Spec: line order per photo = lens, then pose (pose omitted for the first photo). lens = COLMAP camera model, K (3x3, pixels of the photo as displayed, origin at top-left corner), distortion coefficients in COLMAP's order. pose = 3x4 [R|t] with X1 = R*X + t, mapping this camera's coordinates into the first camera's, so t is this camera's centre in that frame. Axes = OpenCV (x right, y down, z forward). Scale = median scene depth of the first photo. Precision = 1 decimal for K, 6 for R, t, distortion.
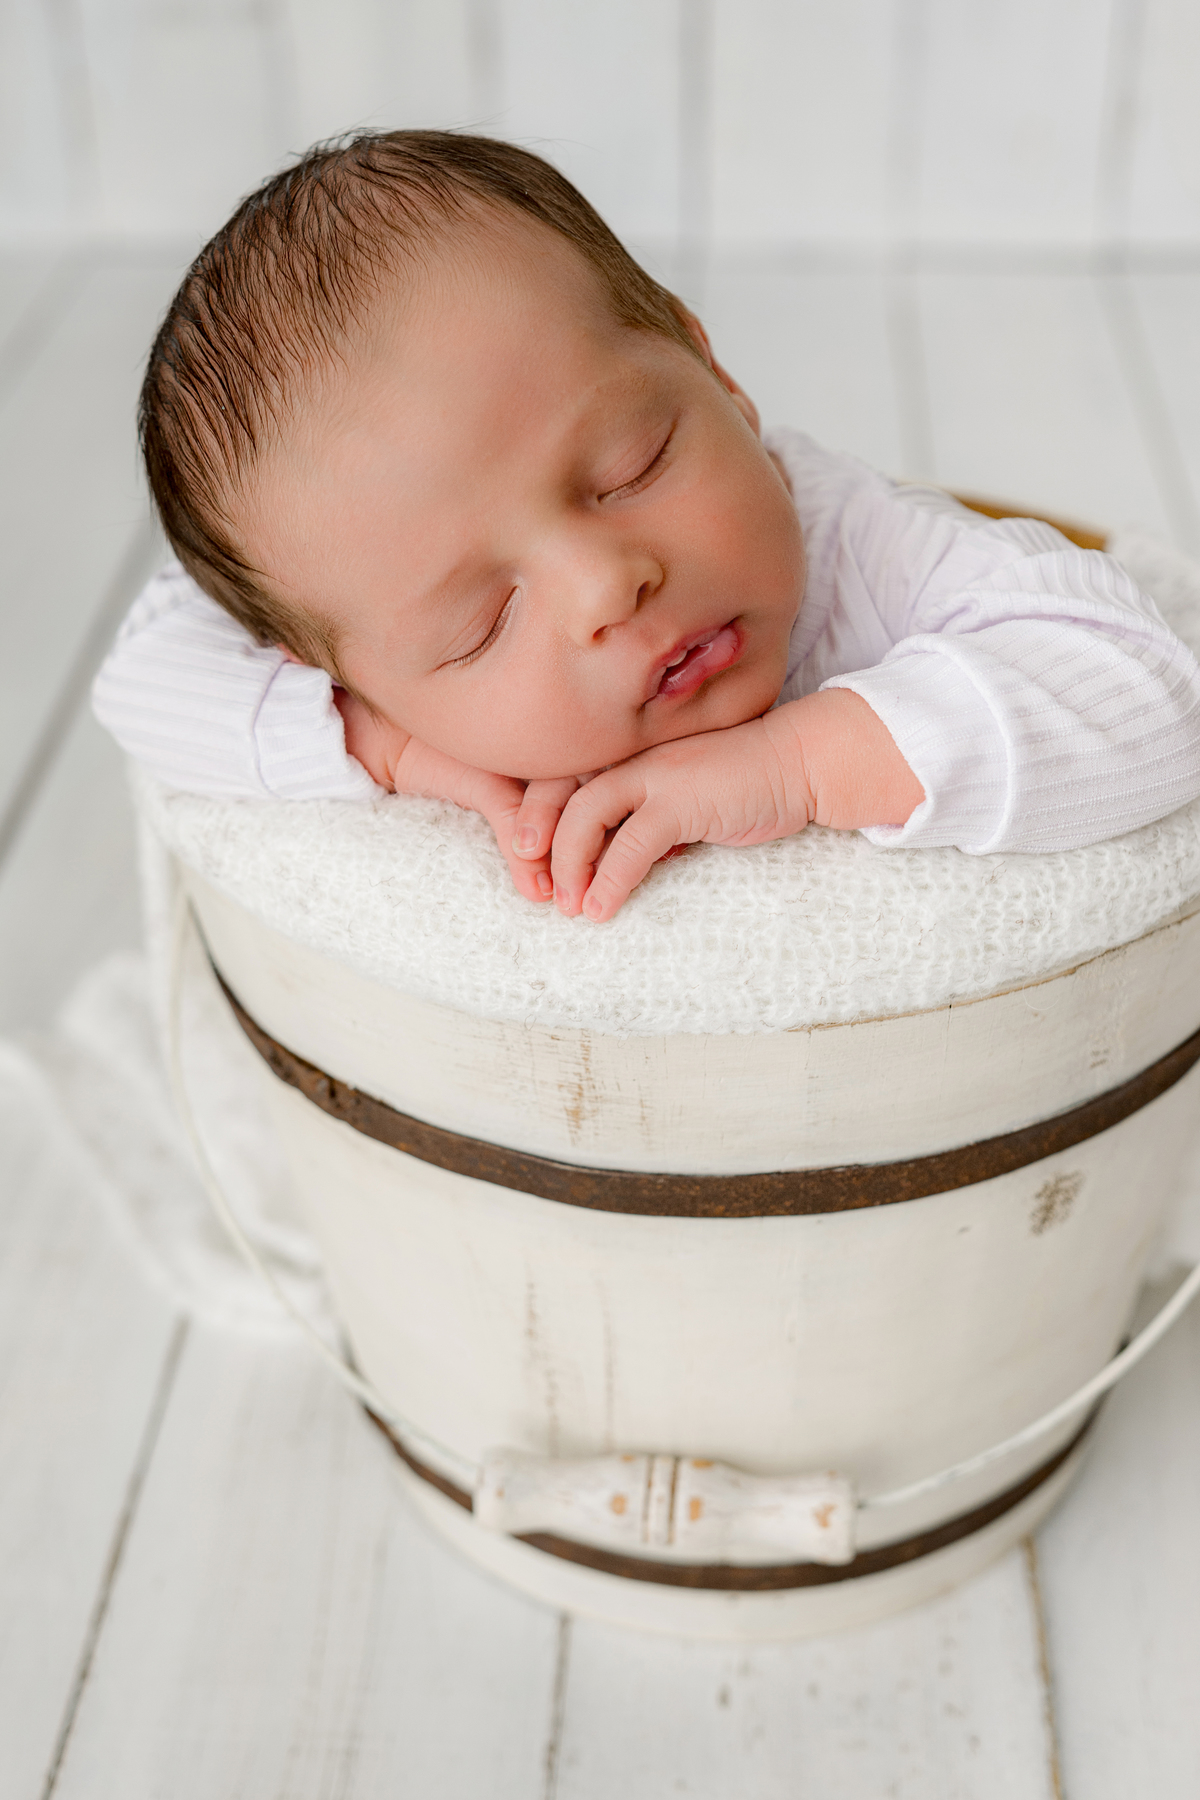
lens RADIAL K [[2388.5, 0, 599.1], [0, 2388.5, 892.4], [0, 0, 1]] dist [-0.080571, 0.000000]
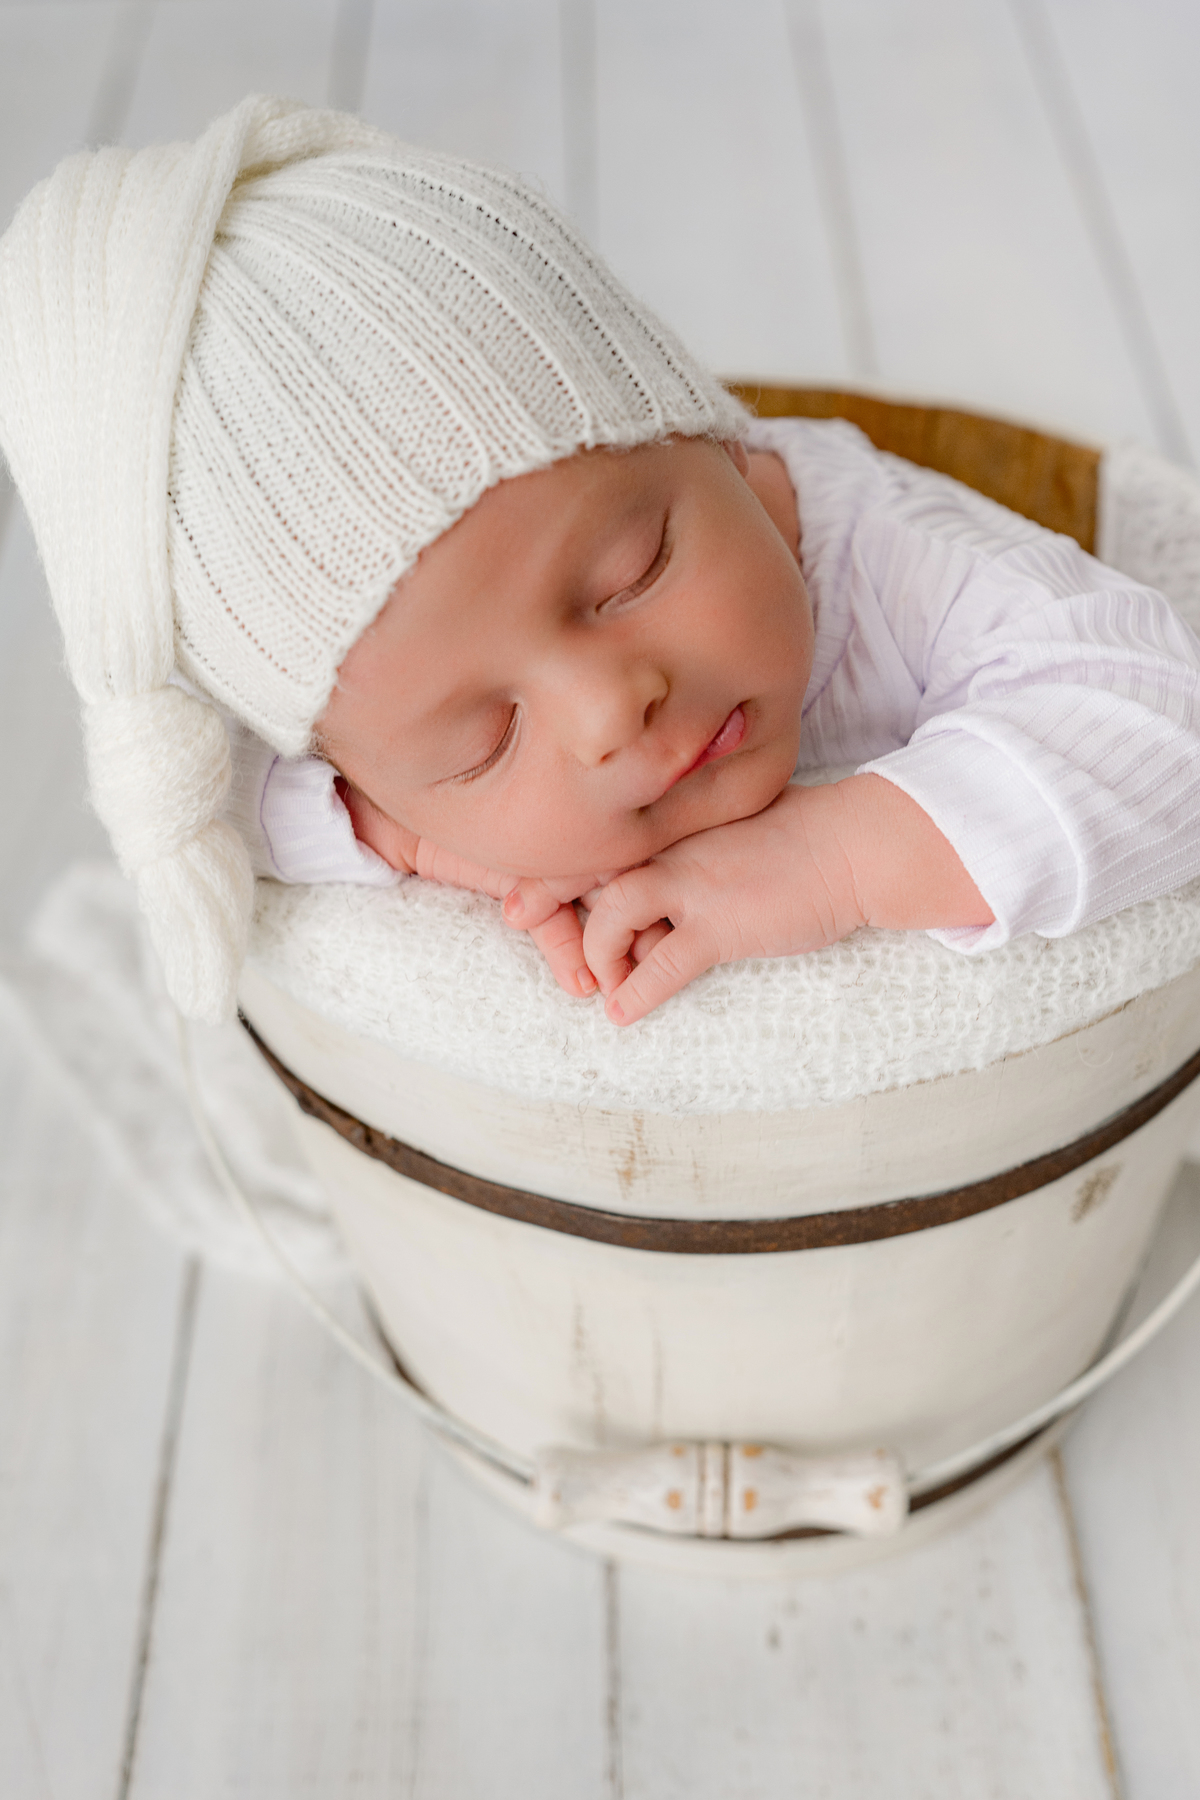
lens RADIAL K [[2388.5, 0, 590.8], [0, 2388.5, 891.4], [0, 0, 1]] dist [-0.080571, 0.000000]
pose [[0.997177, -0.066993, 0.033918, -0.049892], [0.061700, 0.988456, 0.138378, -0.160028], [-0.042797, -0.135895, 0.989798, 0.036210]]
